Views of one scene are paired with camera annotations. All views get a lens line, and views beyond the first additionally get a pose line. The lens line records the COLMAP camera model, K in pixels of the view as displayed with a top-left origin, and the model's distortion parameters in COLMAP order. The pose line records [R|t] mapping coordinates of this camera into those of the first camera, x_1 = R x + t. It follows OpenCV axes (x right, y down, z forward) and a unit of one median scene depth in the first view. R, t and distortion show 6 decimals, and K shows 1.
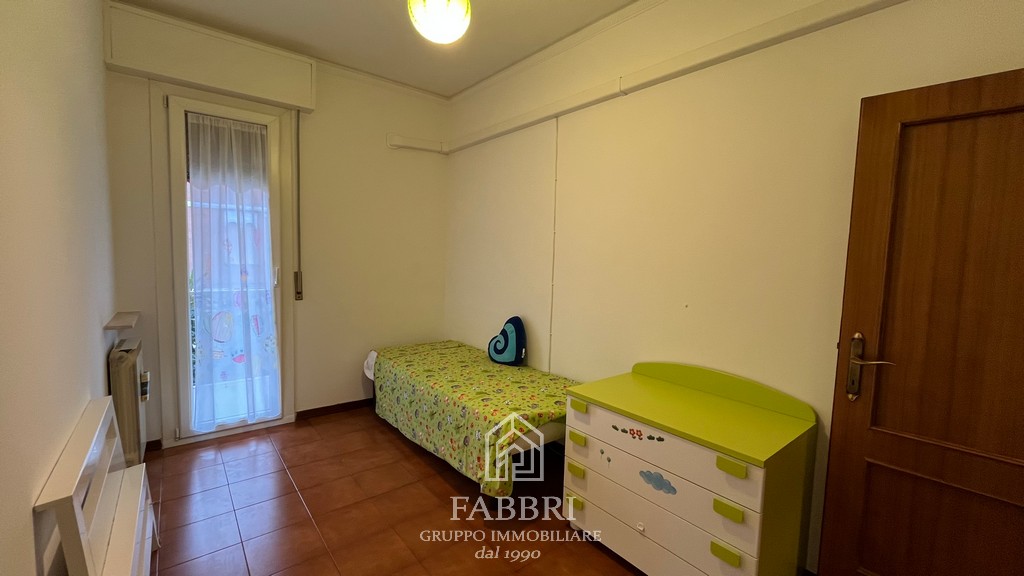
lens RADIAL K [[416.7, 0, 509.8], [0, 416.7, 286.2], [0, 0, 1]] dist [-0.000763, -0.000413]
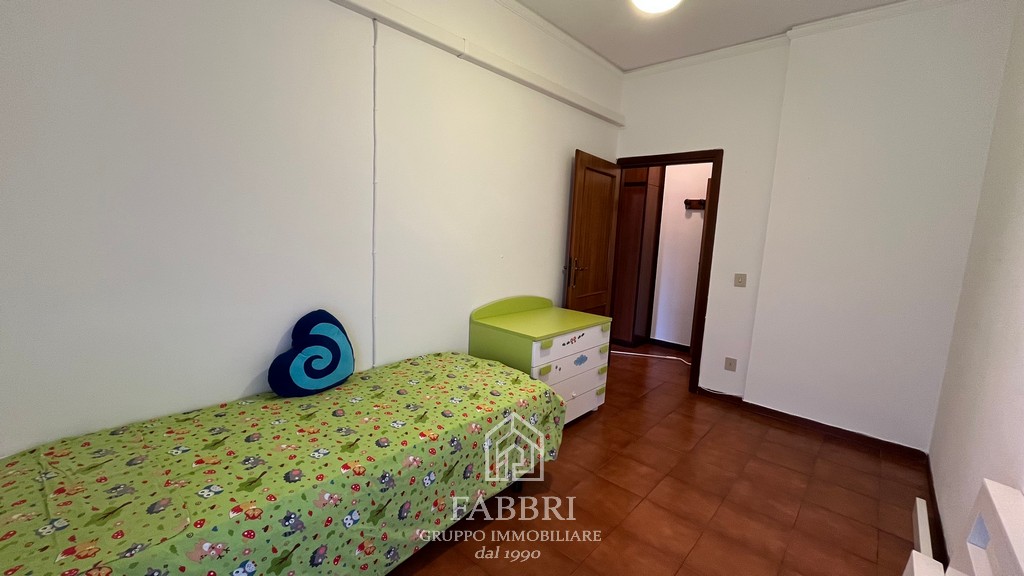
lens RADIAL K [[405.3, 0, 512.1], [0, 405.3, 276.4], [0, 0, 1]] dist [0.001269, 0.000014]
pose [[-0.201829, -0.112846, 0.972898, -0.640722], [0.018896, 0.992707, 0.119064, -0.039590], [-0.979238, 0.042415, -0.198225, 0.880524]]
